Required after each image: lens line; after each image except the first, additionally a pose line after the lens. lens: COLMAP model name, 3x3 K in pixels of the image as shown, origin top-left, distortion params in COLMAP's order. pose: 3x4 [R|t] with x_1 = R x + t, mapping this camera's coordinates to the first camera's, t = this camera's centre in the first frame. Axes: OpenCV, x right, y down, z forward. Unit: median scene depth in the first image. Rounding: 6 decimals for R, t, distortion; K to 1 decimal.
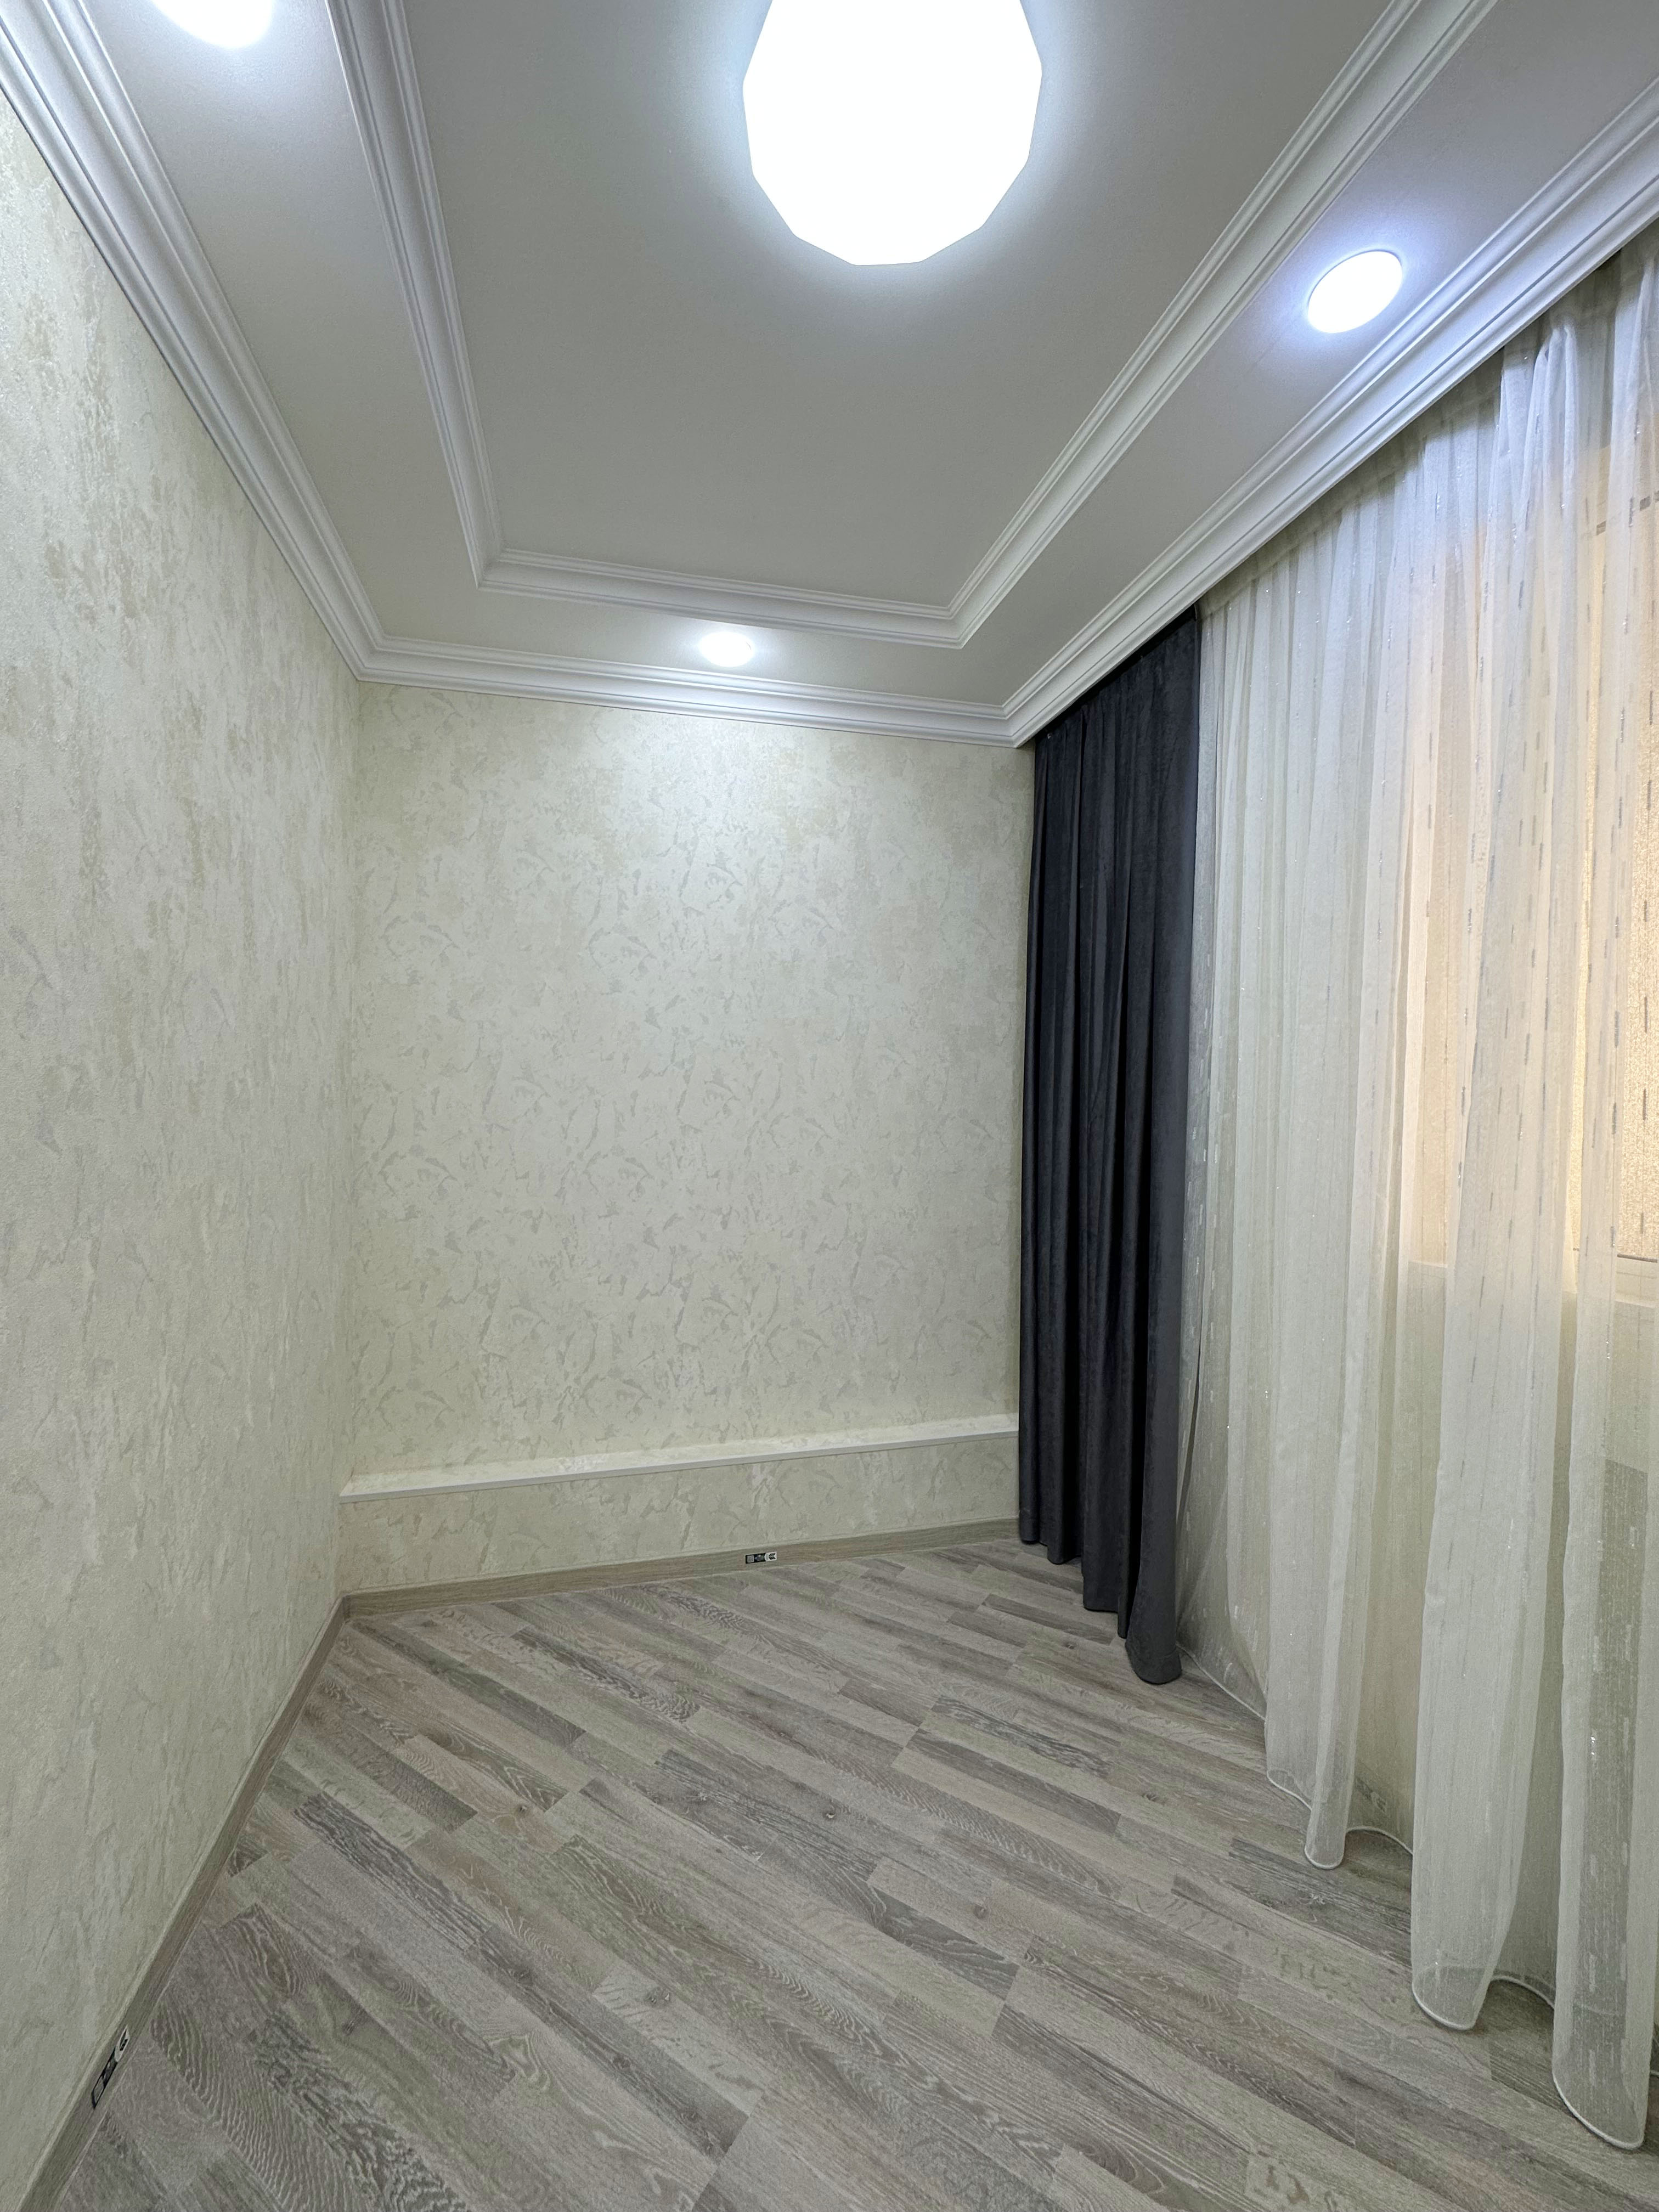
lens RADIAL K [[884.0, 0, 827.6], [0, 884.0, 1102.7], [0, 0, 1]] dist [-0.001142, 0.000853]
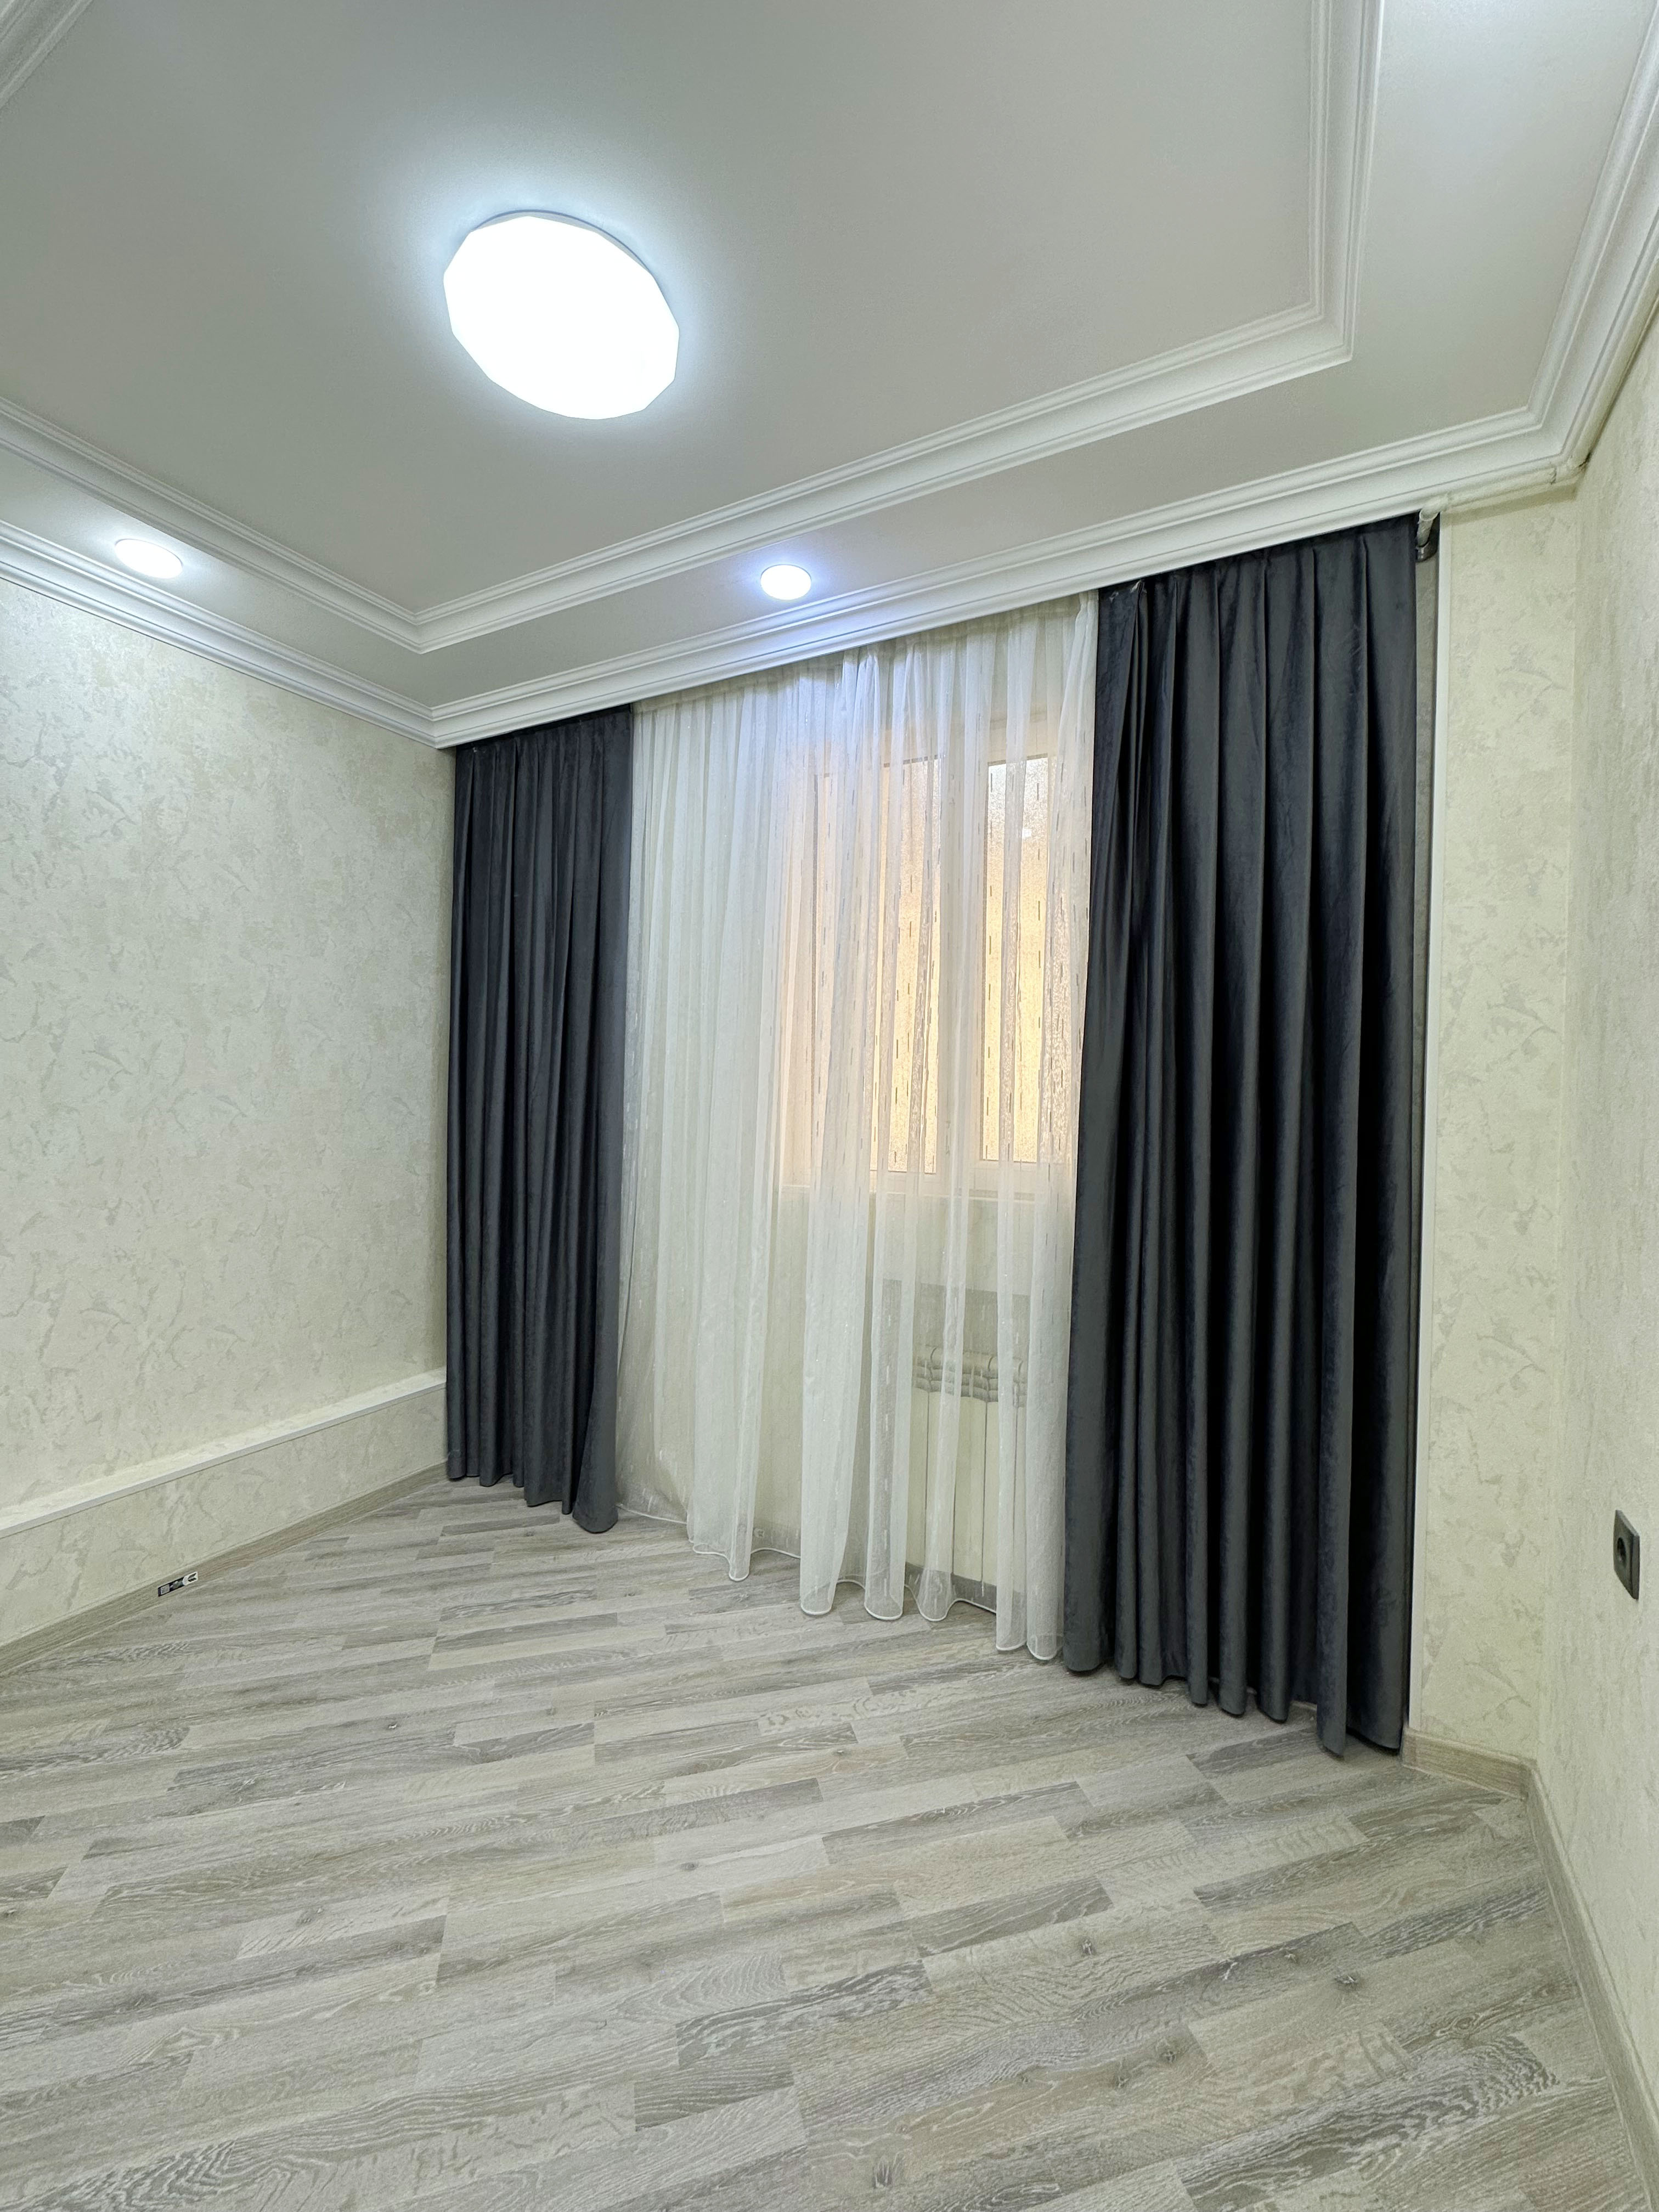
lens RADIAL K [[884.0, 0, 827.6], [0, 884.0, 1102.7], [0, 0, 1]] dist [-0.001142, 0.000853]
pose [[0.674940, -0.003068, 0.737866, -0.325233], [-0.011775, 0.999819, 0.014929, 0.004753], [-0.737779, -0.018765, 0.674782, -0.094926]]
